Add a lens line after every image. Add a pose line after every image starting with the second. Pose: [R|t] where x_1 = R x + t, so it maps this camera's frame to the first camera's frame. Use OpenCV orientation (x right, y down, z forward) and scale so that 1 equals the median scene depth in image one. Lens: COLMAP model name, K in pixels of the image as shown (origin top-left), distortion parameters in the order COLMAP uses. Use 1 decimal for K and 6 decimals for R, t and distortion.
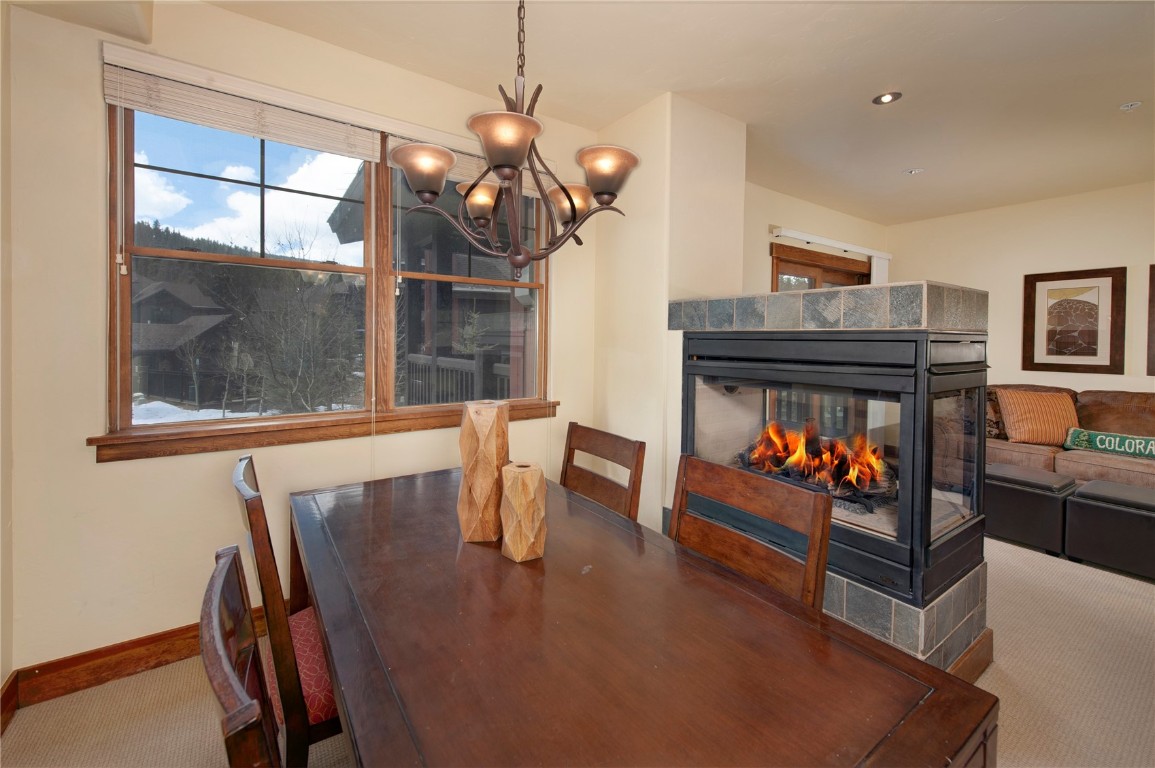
lens RADIAL K [[488.0, 0, 590.4], [0, 488.0, 341.2], [0, 0, 1]] dist [0.009875, 0.000557]
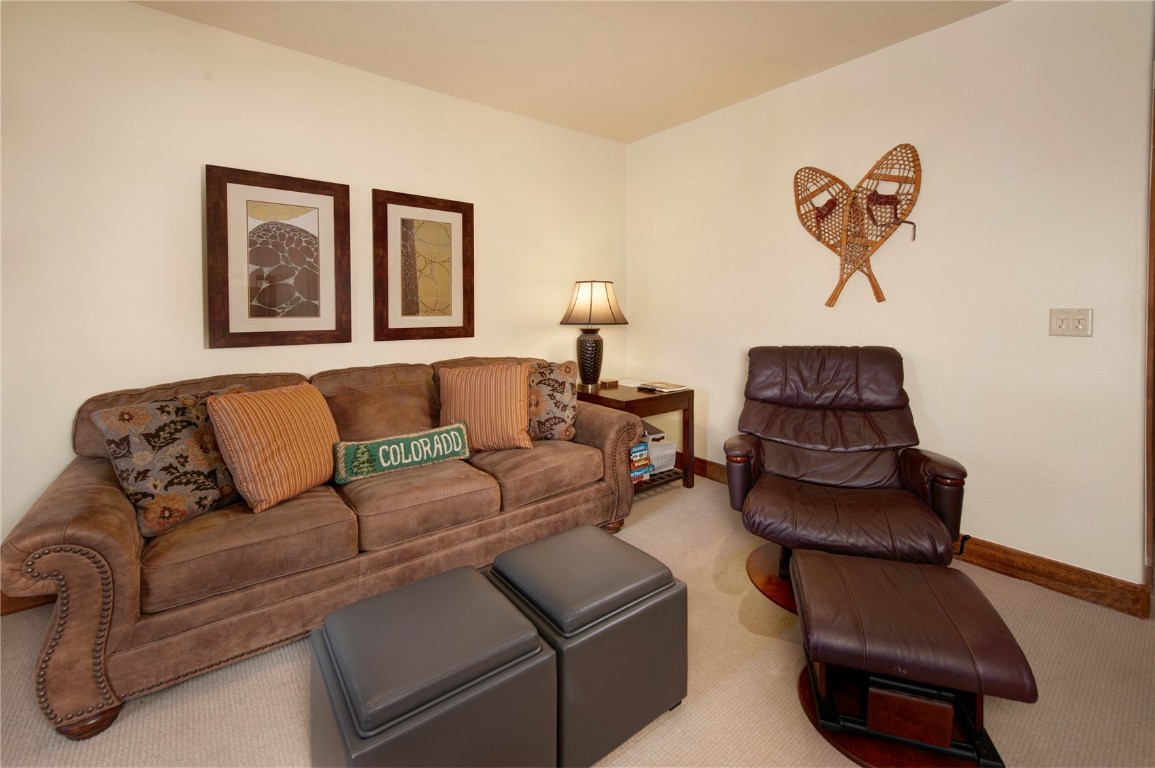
lens RADIAL K [[488.0, 0, 602.2], [0, 488.0, 319.6], [0, 0, 1]] dist [0.009875, 0.000557]
pose [[-0.044340, -0.031485, 0.998520, 0.377503], [0.005081, 0.999483, 0.031741, 0.015948], [-0.999004, 0.006481, -0.044157, 0.669703]]
